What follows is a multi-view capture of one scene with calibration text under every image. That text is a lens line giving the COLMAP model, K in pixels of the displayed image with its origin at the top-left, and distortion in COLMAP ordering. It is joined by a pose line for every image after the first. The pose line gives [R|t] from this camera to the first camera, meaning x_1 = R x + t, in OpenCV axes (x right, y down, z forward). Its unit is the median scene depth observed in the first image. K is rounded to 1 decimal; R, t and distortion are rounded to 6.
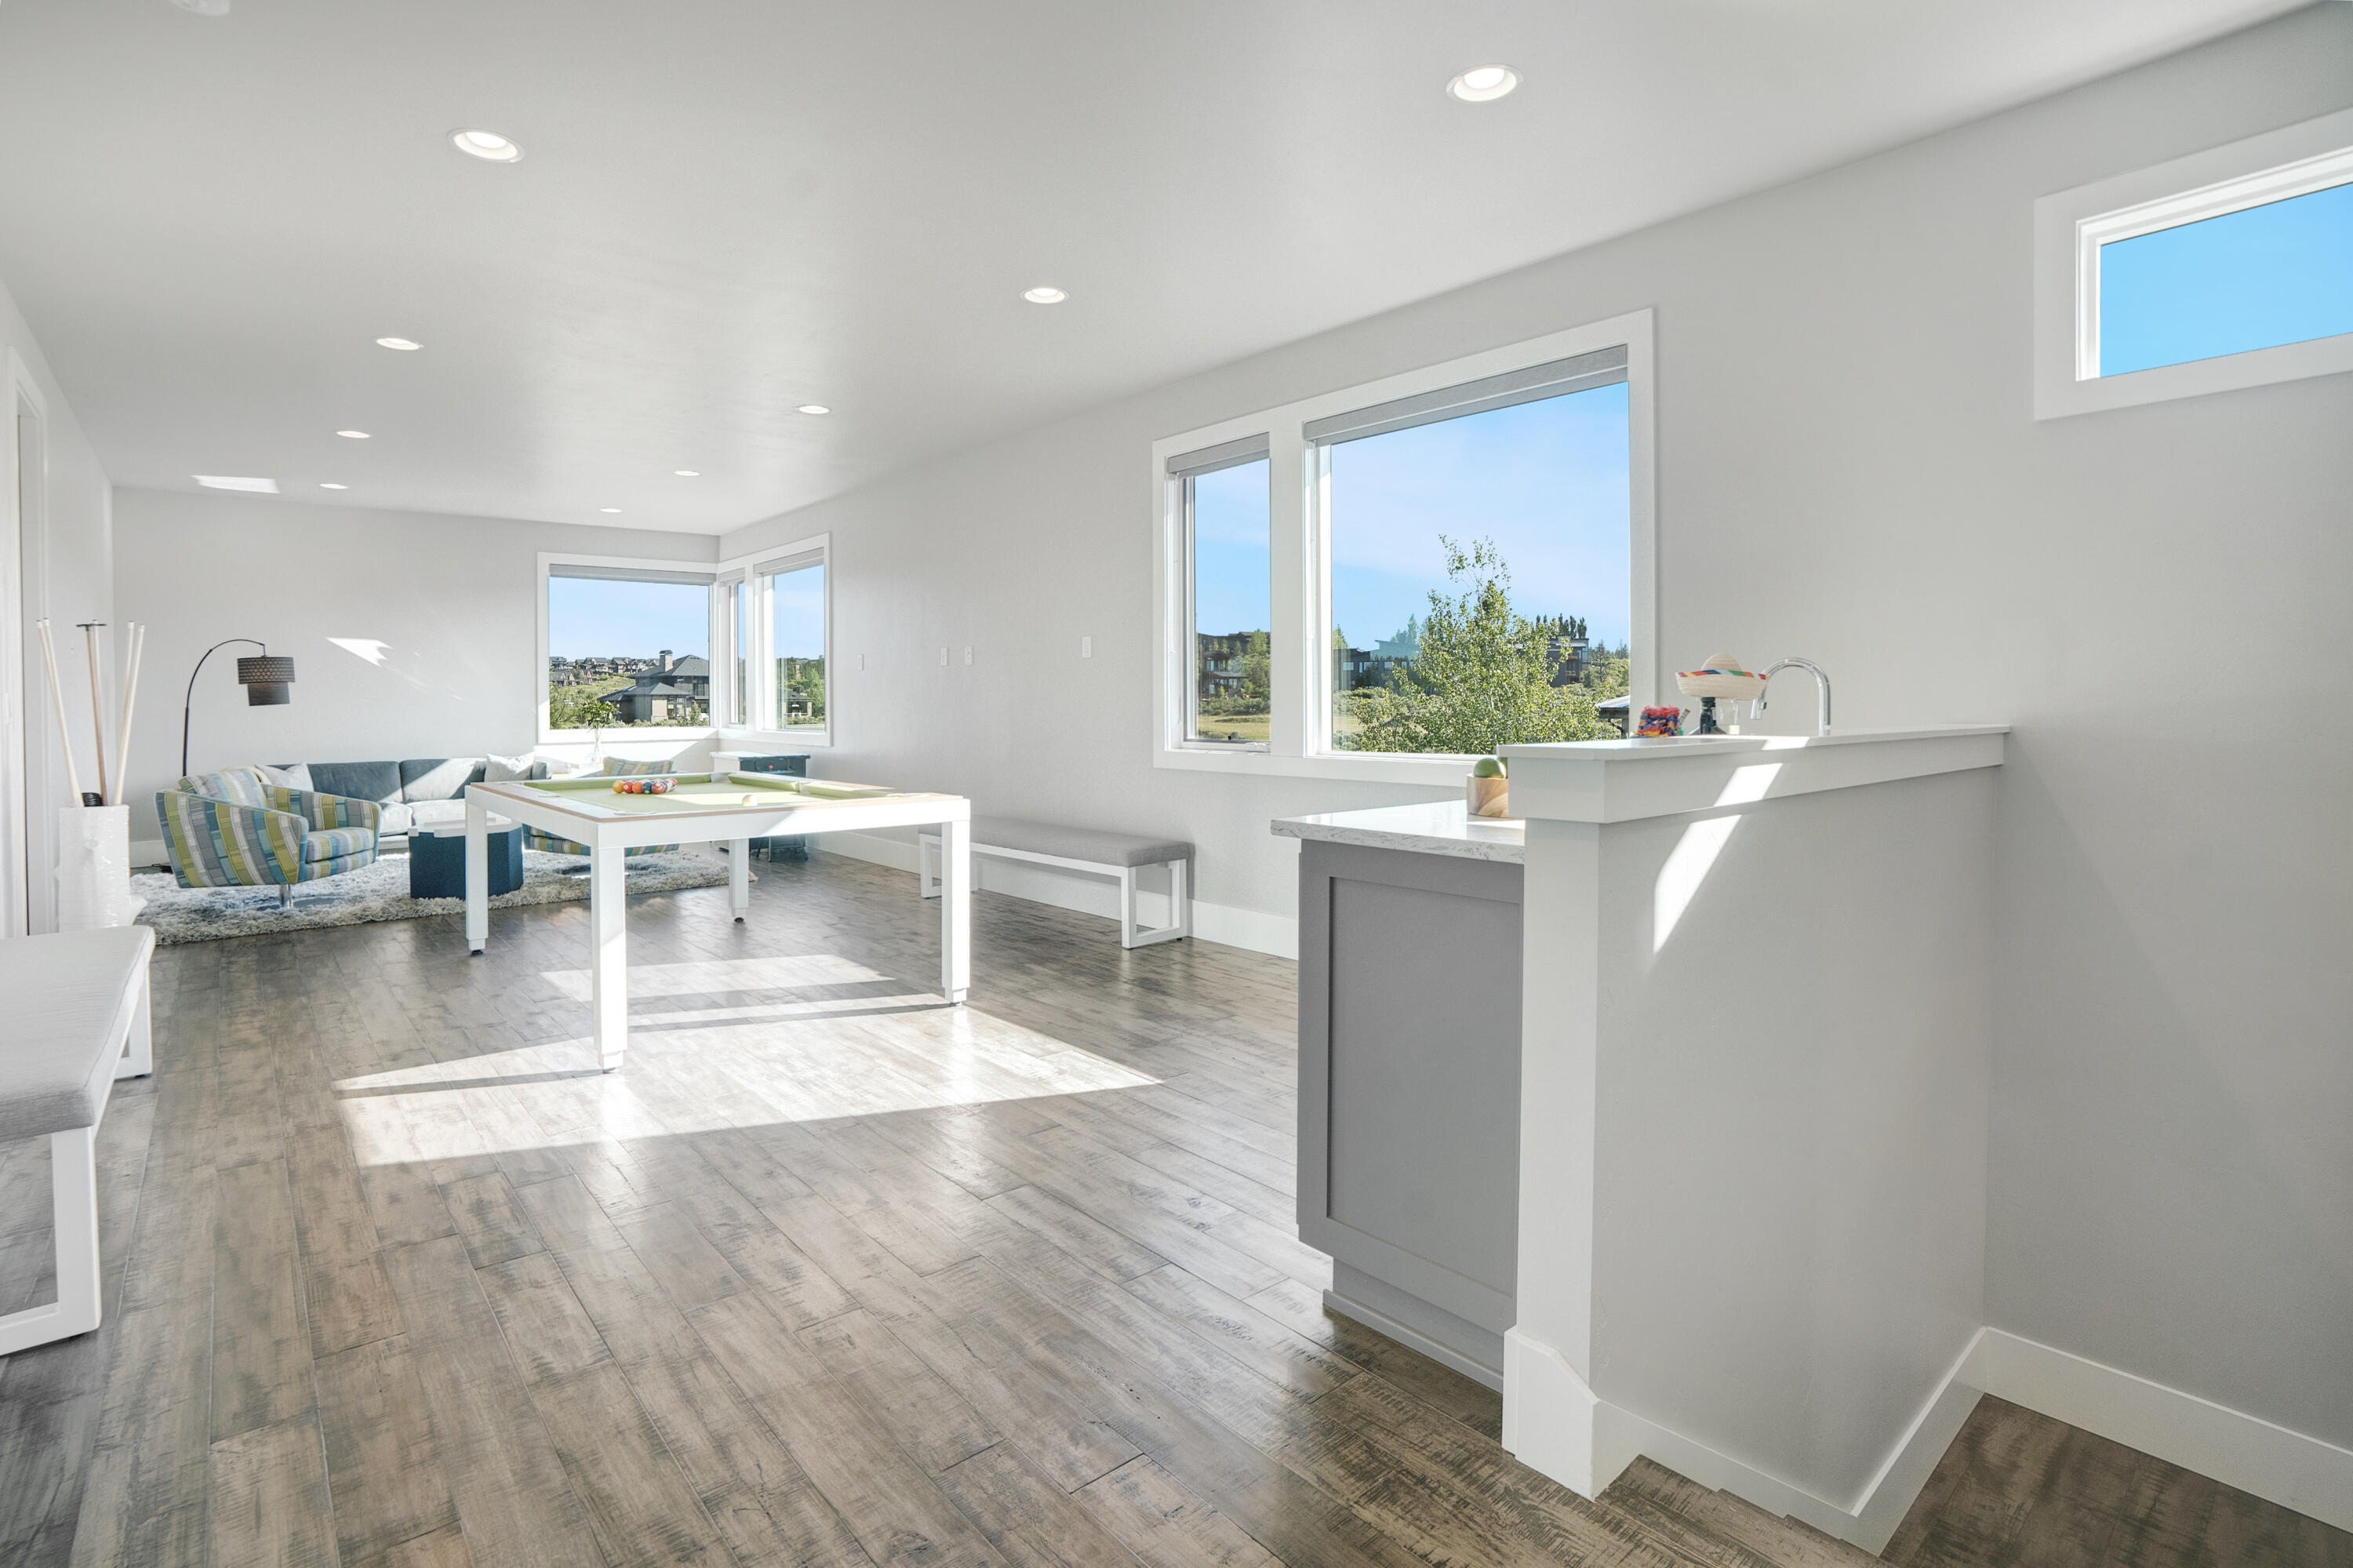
lens RADIAL K [[1154.0, 0, 1176.5], [0, 1154.0, 784.0], [0, 0, 1]] dist [-0.055895, -0.000023]
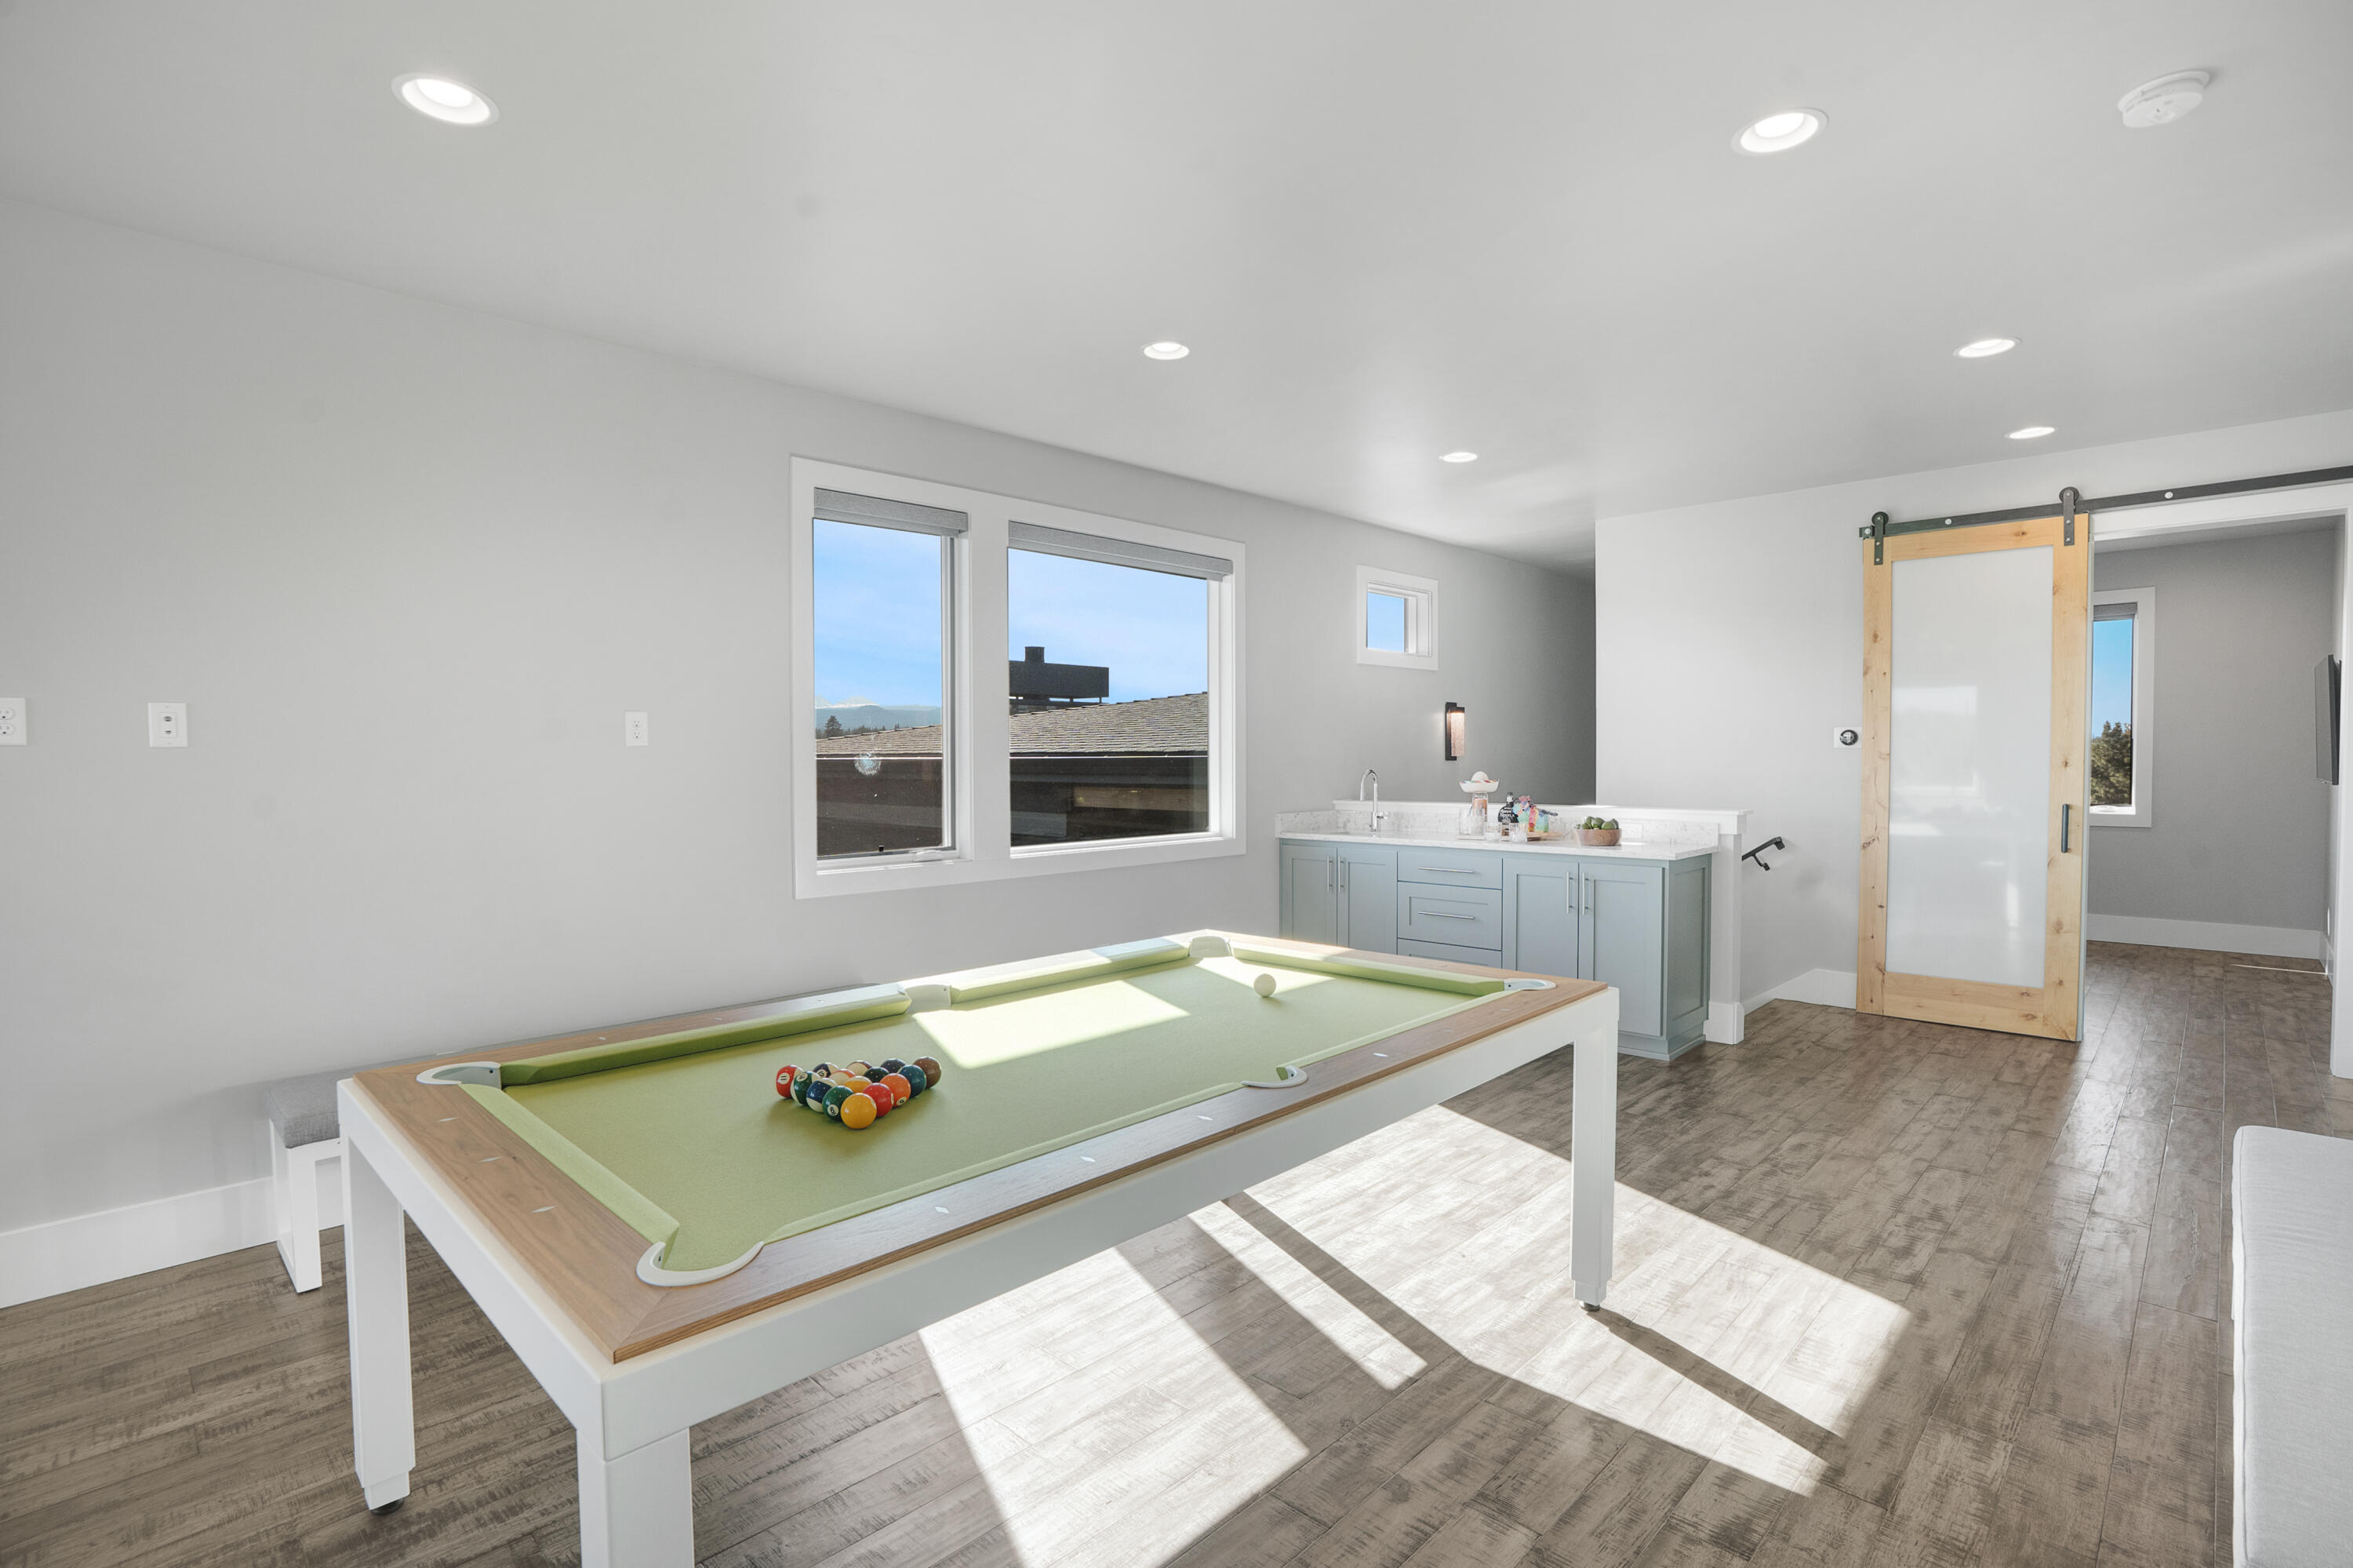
lens RADIAL K [[1154.0, 0, 1176.5], [0, 1154.0, 784.0], [0, 0, 1]] dist [-0.055895, -0.000023]
pose [[-0.114549, -0.012198, 0.993343, -1.166145], [0.080645, 0.996510, 0.021536, -0.122808], [-0.990139, 0.082575, -0.113166, 1.284097]]
